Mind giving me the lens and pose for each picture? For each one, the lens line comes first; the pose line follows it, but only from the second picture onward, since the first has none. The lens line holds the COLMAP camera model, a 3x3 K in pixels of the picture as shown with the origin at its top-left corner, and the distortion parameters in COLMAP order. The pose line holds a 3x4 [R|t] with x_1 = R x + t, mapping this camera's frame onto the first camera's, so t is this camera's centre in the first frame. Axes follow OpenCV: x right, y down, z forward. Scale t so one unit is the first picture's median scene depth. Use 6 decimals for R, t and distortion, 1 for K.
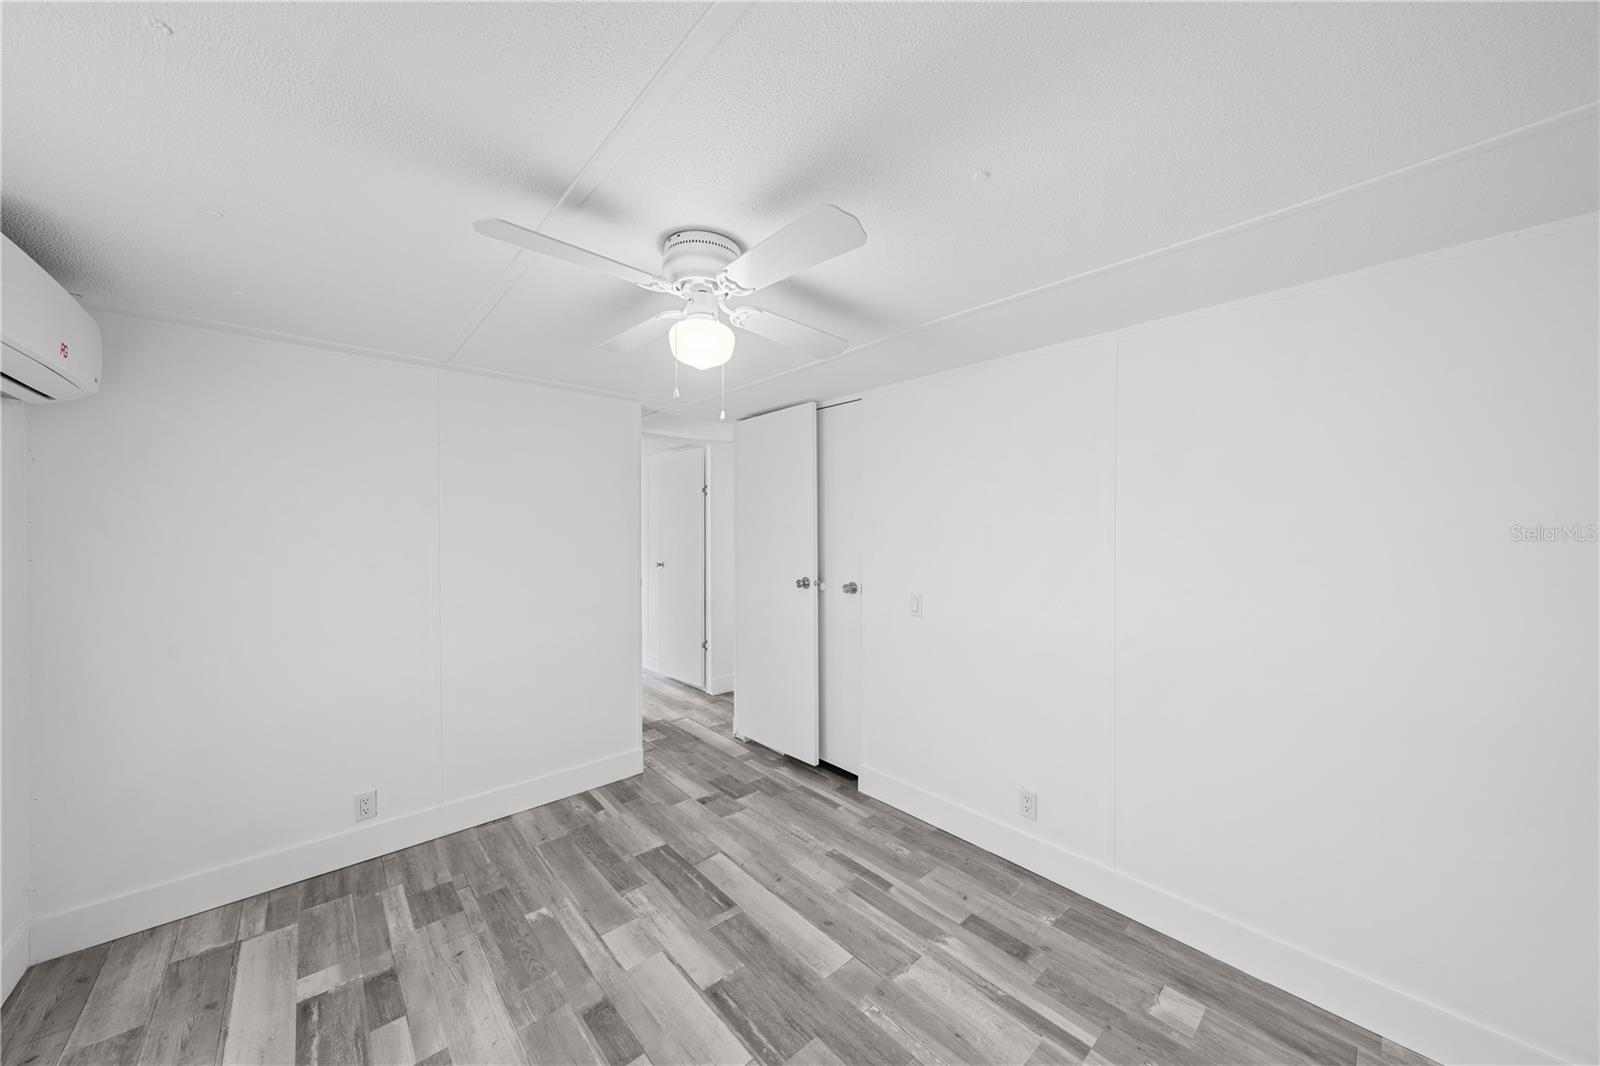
lens RADIAL K [[551.2, 0, 800.0], [0, 551.2, 533.0], [0, 0, 1]] dist [-0.002855, 0.000234]
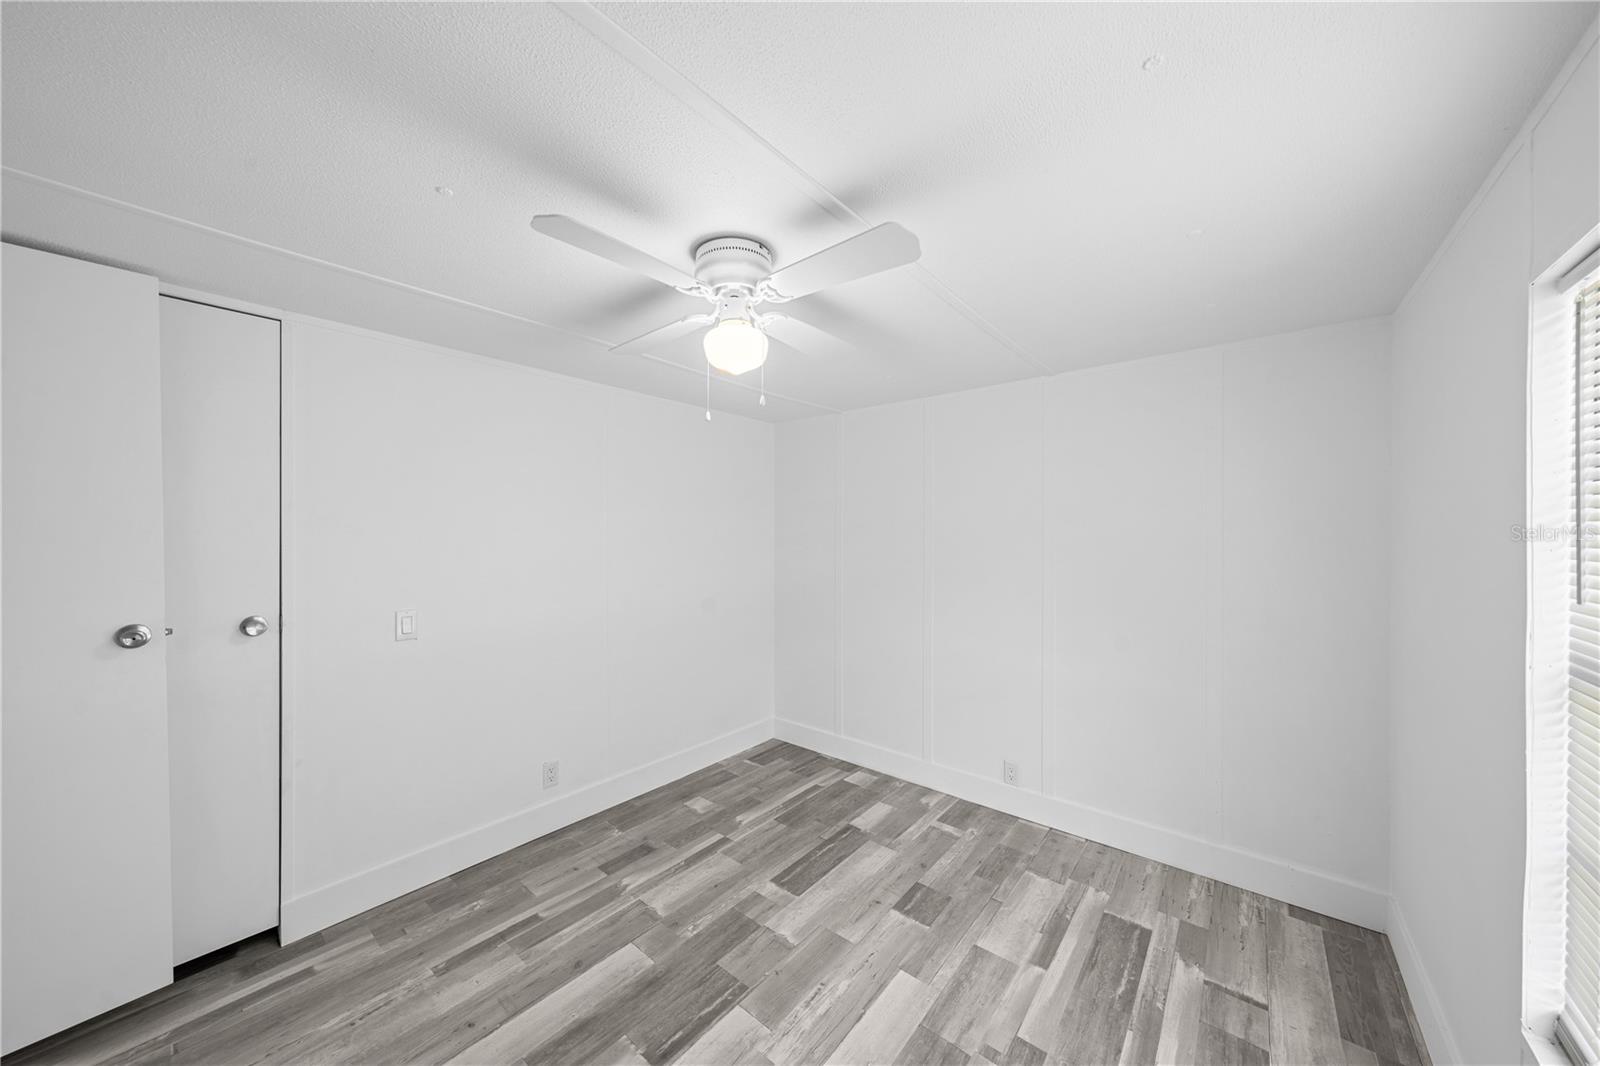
lens RADIAL K [[545.6, 0, 800.0], [0, 545.6, 533.0], [0, 0, 1]] dist [-0.001496, -0.000040]
pose [[-0.137569, -0.006448, 0.990471, -0.898369], [0.001073, 0.999977, 0.006659, -0.008823], [-0.990492, 0.001979, -0.137559, 0.771040]]
